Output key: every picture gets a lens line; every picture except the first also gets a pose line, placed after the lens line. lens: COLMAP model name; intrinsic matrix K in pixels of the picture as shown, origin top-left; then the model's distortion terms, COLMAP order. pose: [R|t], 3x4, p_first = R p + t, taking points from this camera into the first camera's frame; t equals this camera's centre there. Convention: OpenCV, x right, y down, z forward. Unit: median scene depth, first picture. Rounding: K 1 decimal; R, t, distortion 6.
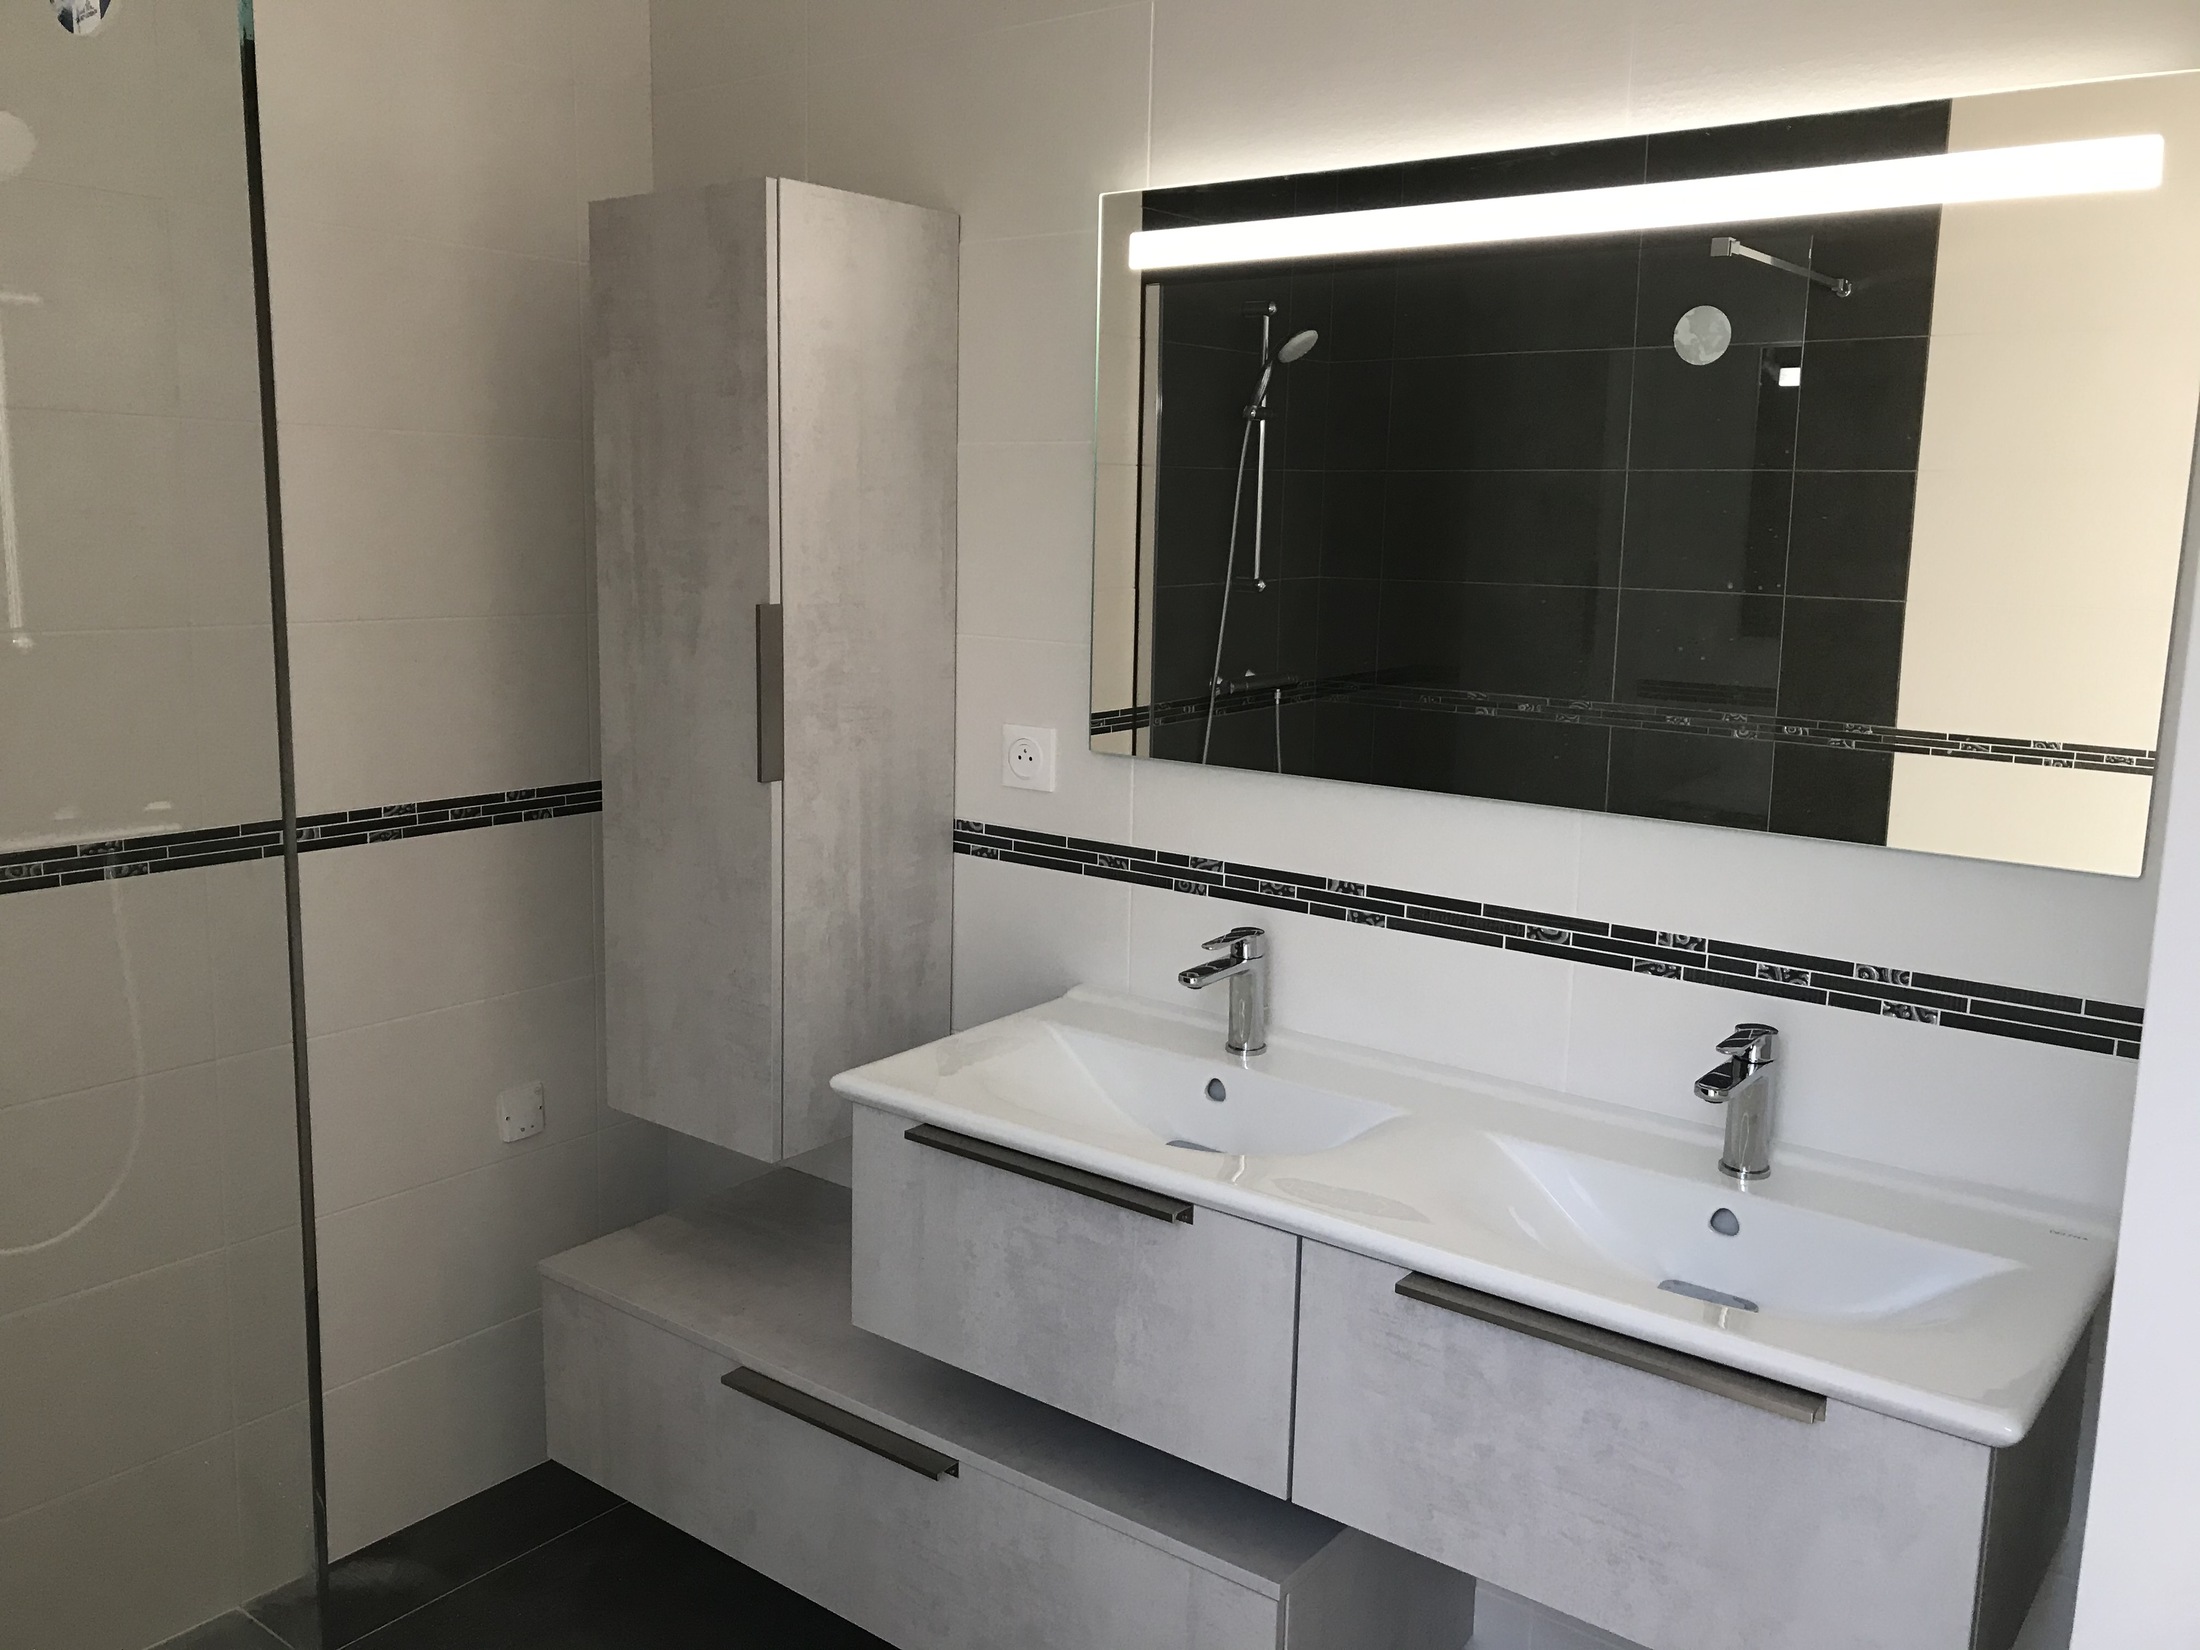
lens RADIAL K [[1793.5, 0, 1086.9], [0, 1793.5, 814.3], [0, 0, 1]] dist [0.061501, -0.051305]
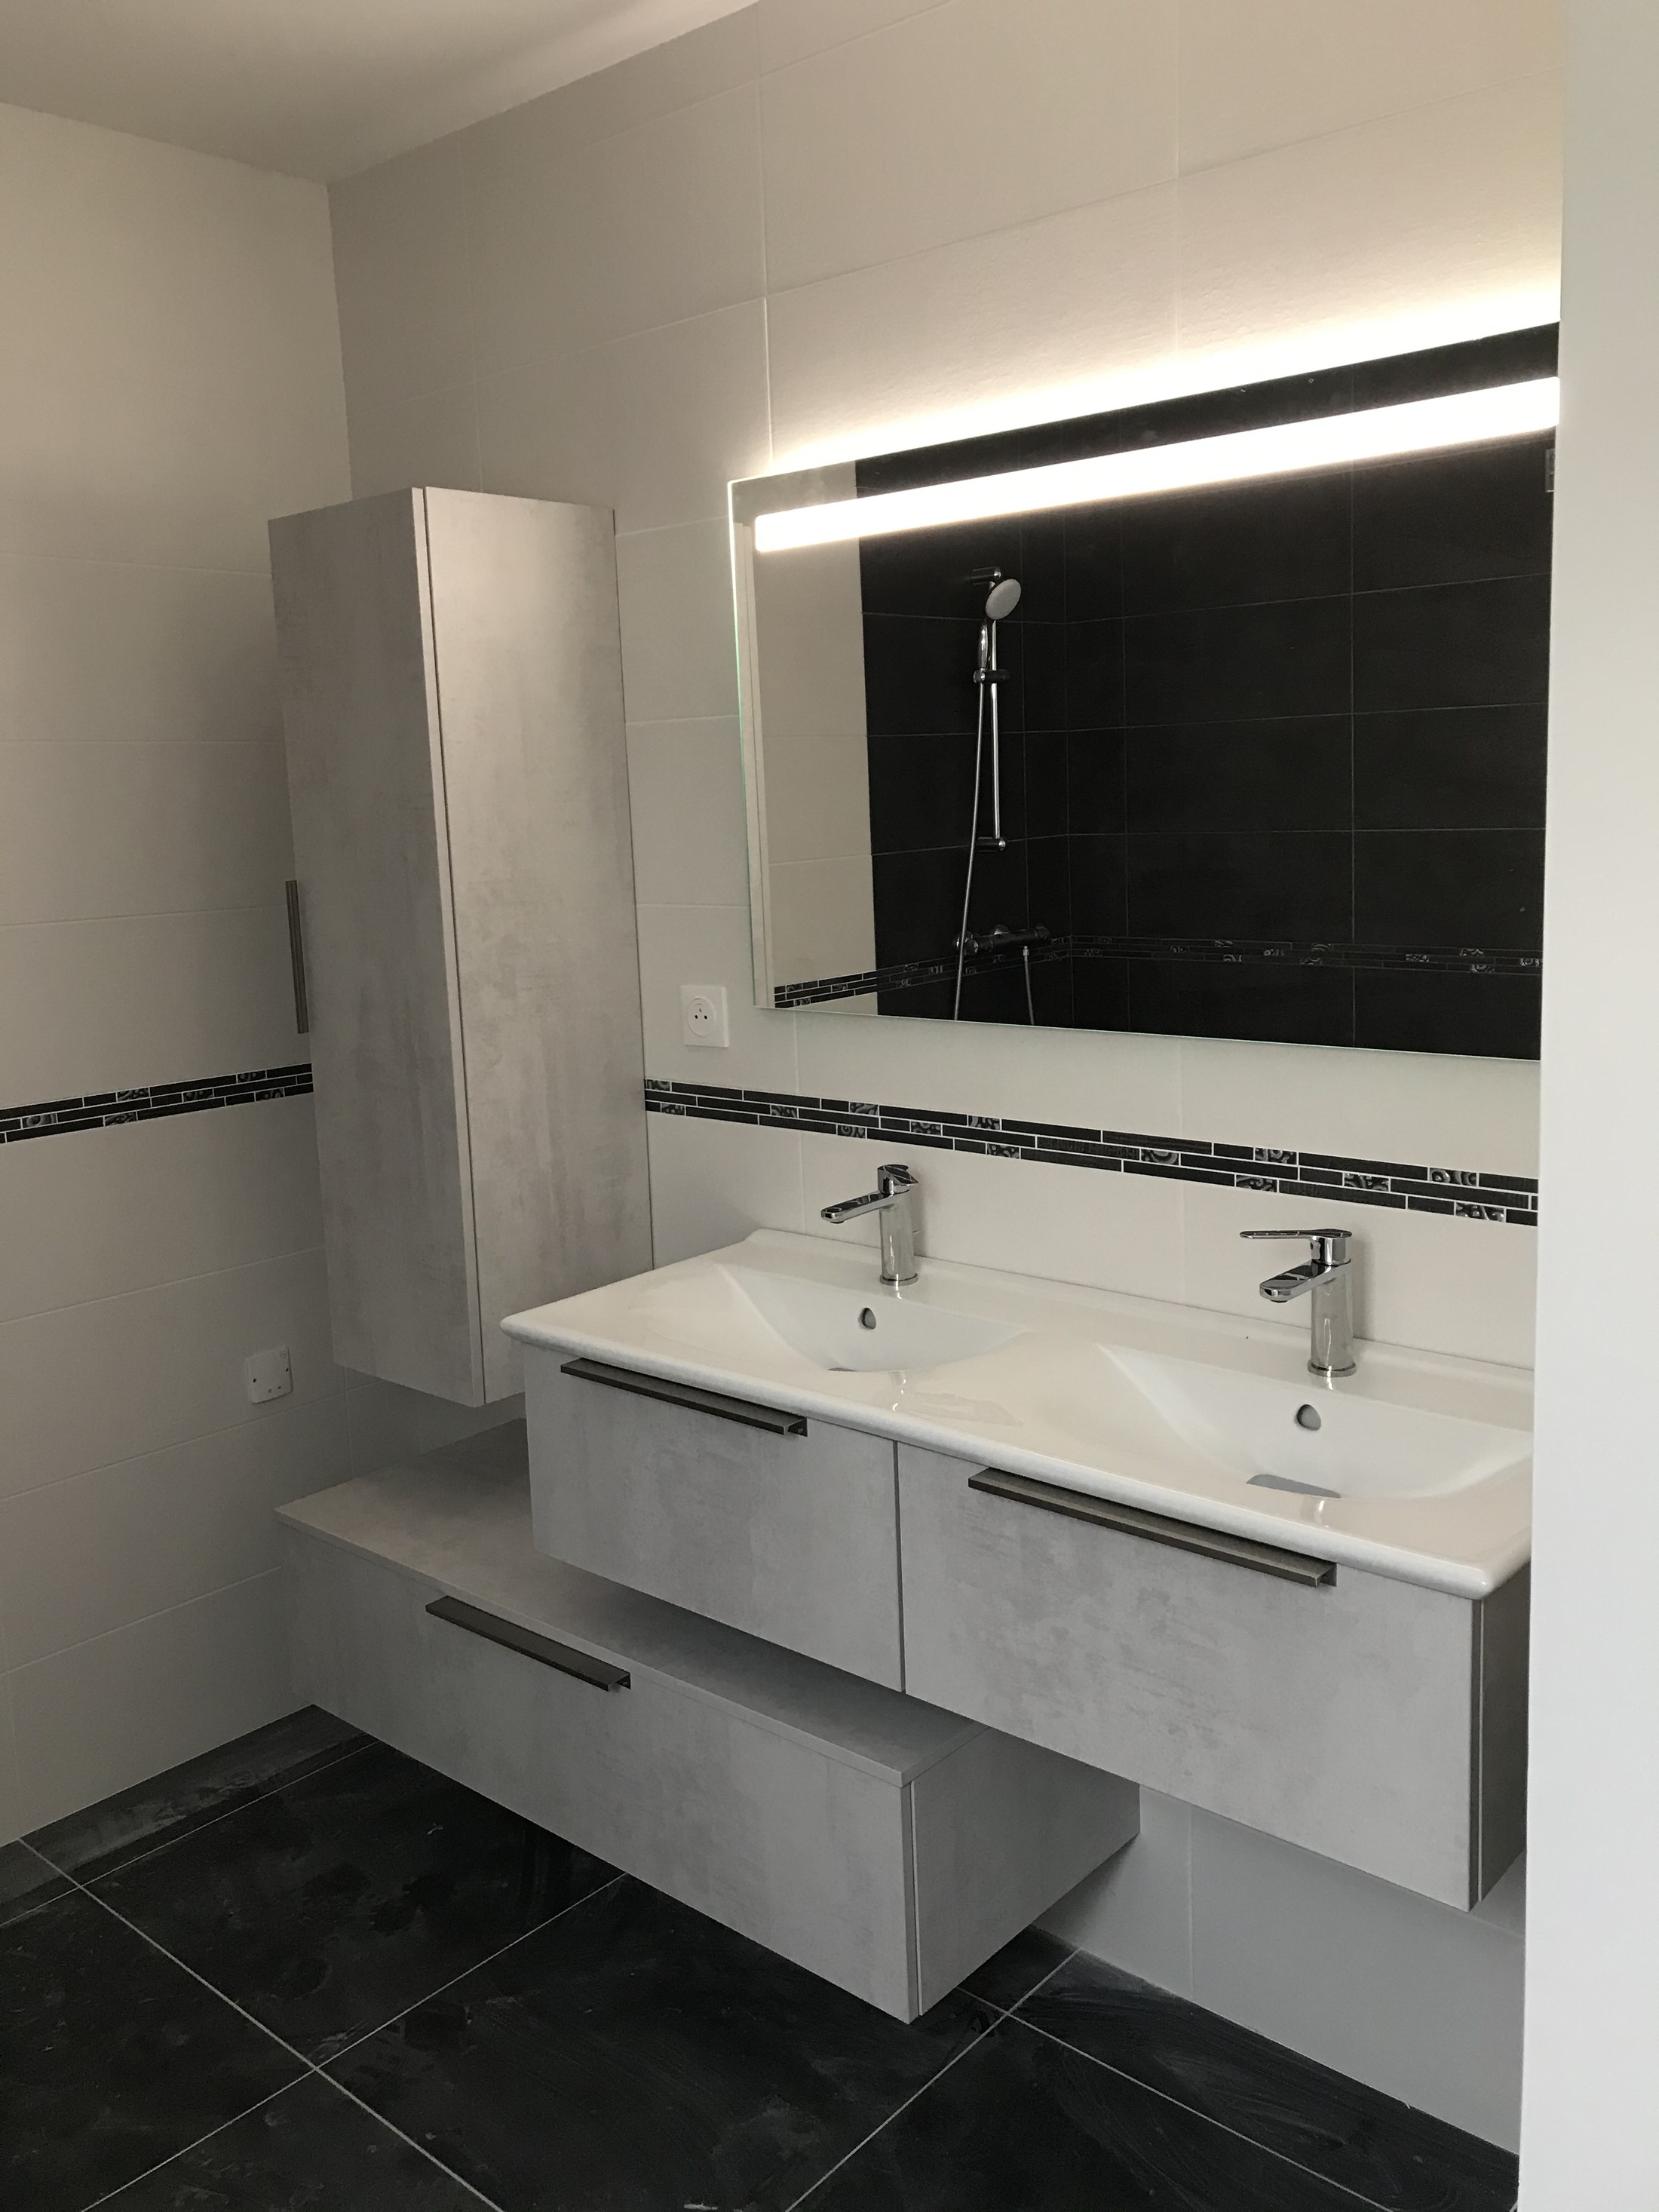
lens RADIAL K [[1803.2, 0, 833.2], [0, 1803.2, 1079.2], [0, 0, 1]] dist [0.061501, -0.051305]
pose [[0.996526, -0.046238, -0.069268, 0.133157], [0.045665, 0.998908, -0.009829, 0.022087], [0.069647, 0.006632, 0.997550, -0.061229]]
